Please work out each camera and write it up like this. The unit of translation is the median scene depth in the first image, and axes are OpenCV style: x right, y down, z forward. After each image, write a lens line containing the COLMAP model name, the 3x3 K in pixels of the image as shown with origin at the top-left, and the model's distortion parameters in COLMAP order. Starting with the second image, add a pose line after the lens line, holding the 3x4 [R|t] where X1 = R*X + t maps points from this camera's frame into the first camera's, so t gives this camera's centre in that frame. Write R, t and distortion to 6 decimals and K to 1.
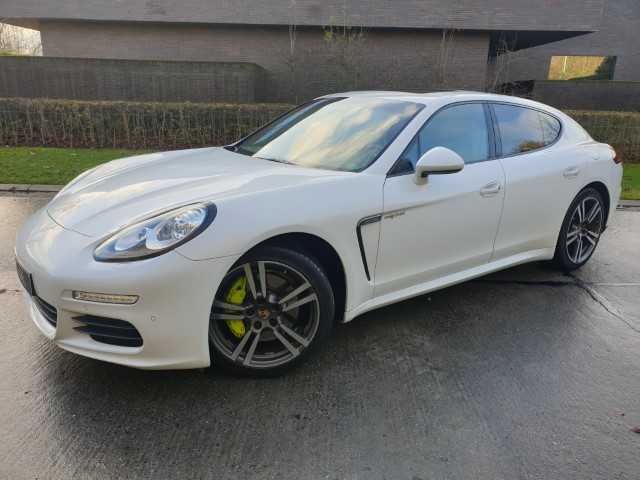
lens RADIAL K [[498.6, 0, 348.2], [0, 498.6, 241.0], [0, 0, 1]] dist [0.012894, -0.001242]
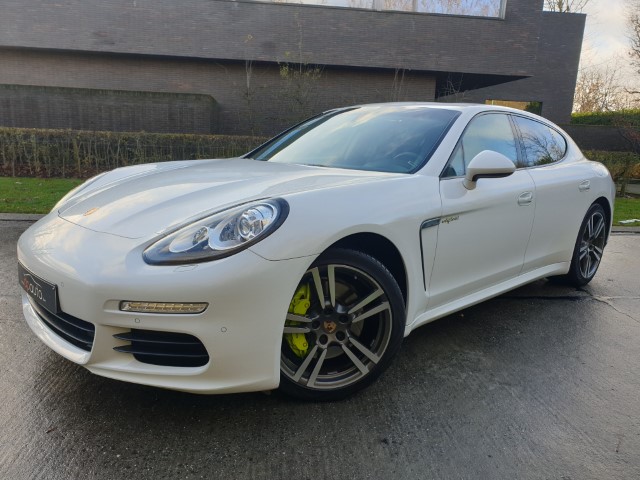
lens RADIAL K [[498.6, 0, 348.2], [0, 498.6, 241.0], [0, 0, 1]] dist [0.012894, -0.001242]
pose [[0.992673, -0.012800, 0.120149, -0.208524], [0.022145, 0.996803, -0.076774, 0.055299], [-0.118782, 0.078872, 0.989783, 0.096618]]
